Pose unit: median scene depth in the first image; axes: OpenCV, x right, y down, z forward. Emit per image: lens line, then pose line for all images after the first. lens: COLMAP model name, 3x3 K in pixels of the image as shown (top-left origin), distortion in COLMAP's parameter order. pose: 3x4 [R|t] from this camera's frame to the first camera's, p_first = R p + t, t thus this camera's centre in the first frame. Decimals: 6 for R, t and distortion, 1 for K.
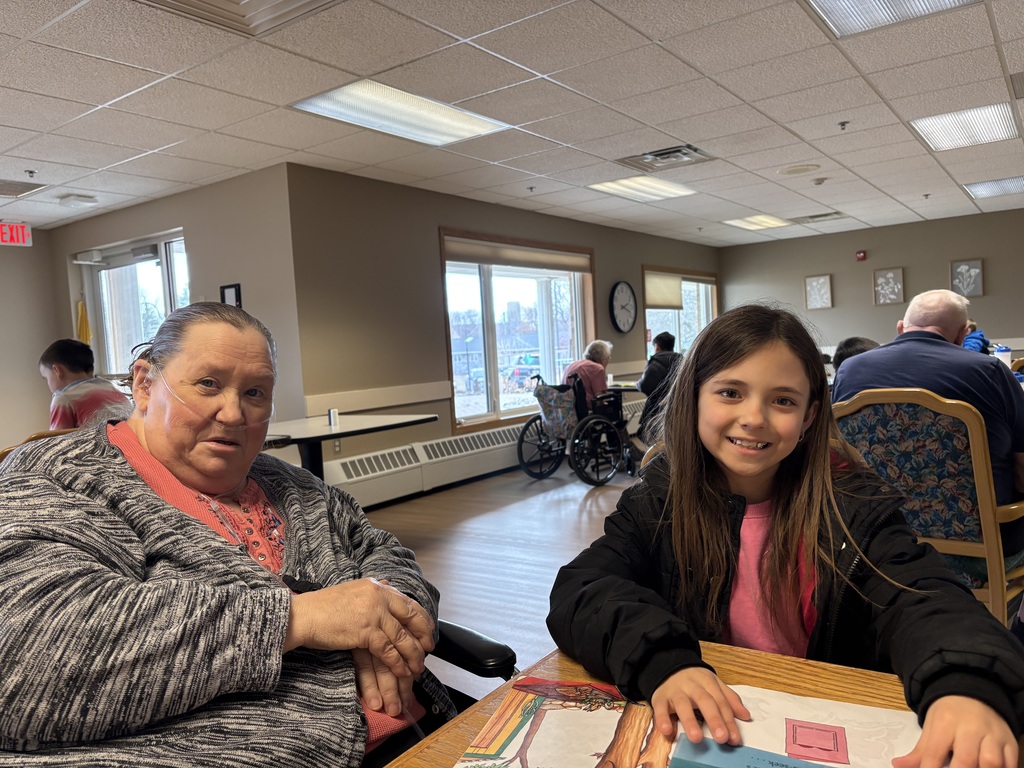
lens RADIAL K [[774.5, 0, 507.8], [0, 774.5, 381.6], [0, 0, 1]] dist [0.022272, -0.000653]
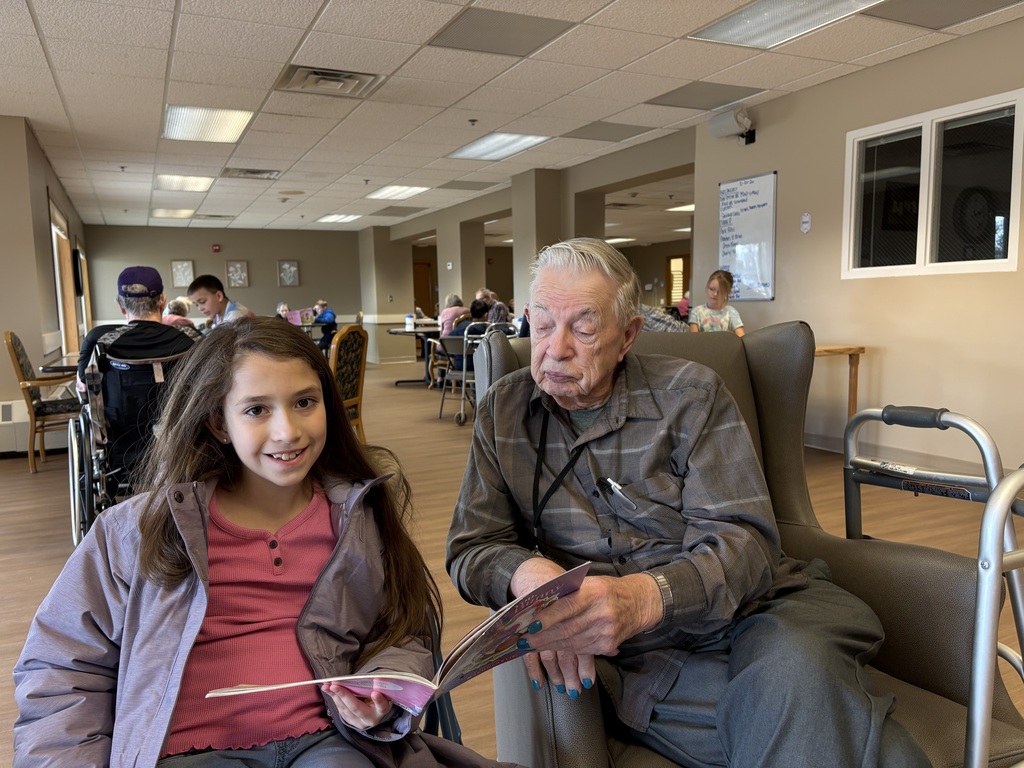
lens RADIAL K [[774.5, 0, 511.7], [0, 774.5, 386.9], [0, 0, 1]] dist [0.022272, -0.000653]
pose [[0.473978, -0.046488, 0.879309, -0.873621], [0.027904, 0.998897, 0.037769, 0.064084], [-0.880094, 0.006635, 0.474753, -0.092113]]
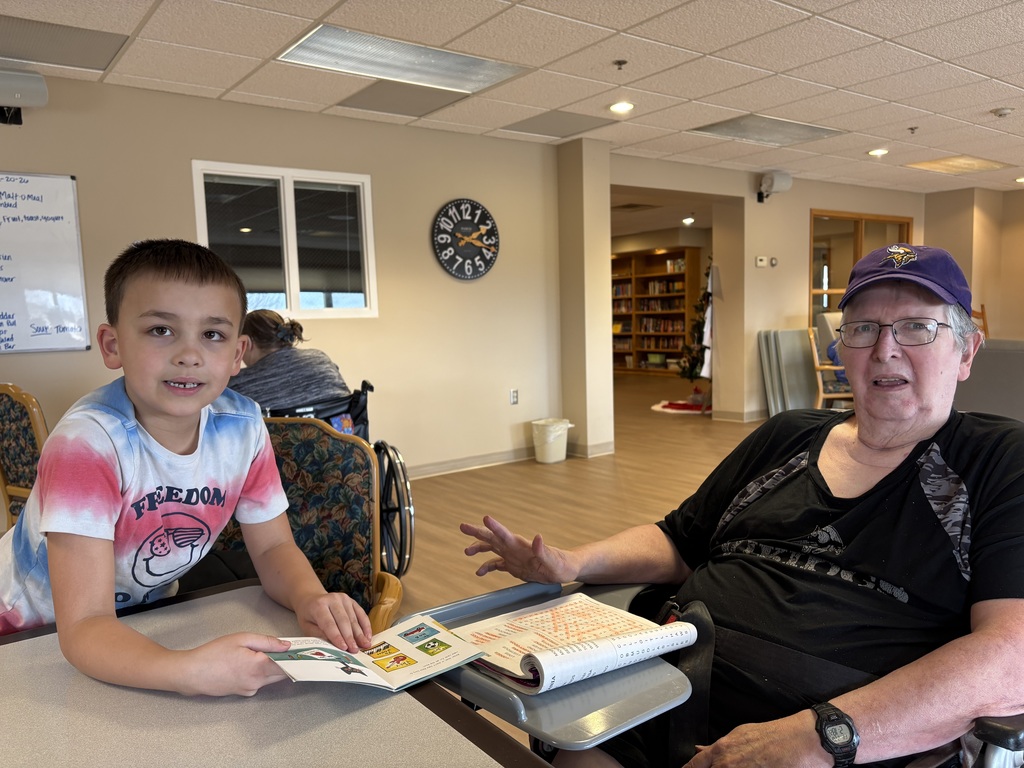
lens RADIAL K [[774.5, 0, 511.6], [0, 774.5, 385.8], [0, 0, 1]] dist [0.022272, -0.000653]
pose [[-0.952643, 0.060906, 0.297928, -0.432790], [0.099405, 0.988284, 0.115819, -0.012590], [-0.287383, 0.139950, -0.947536, 0.684495]]
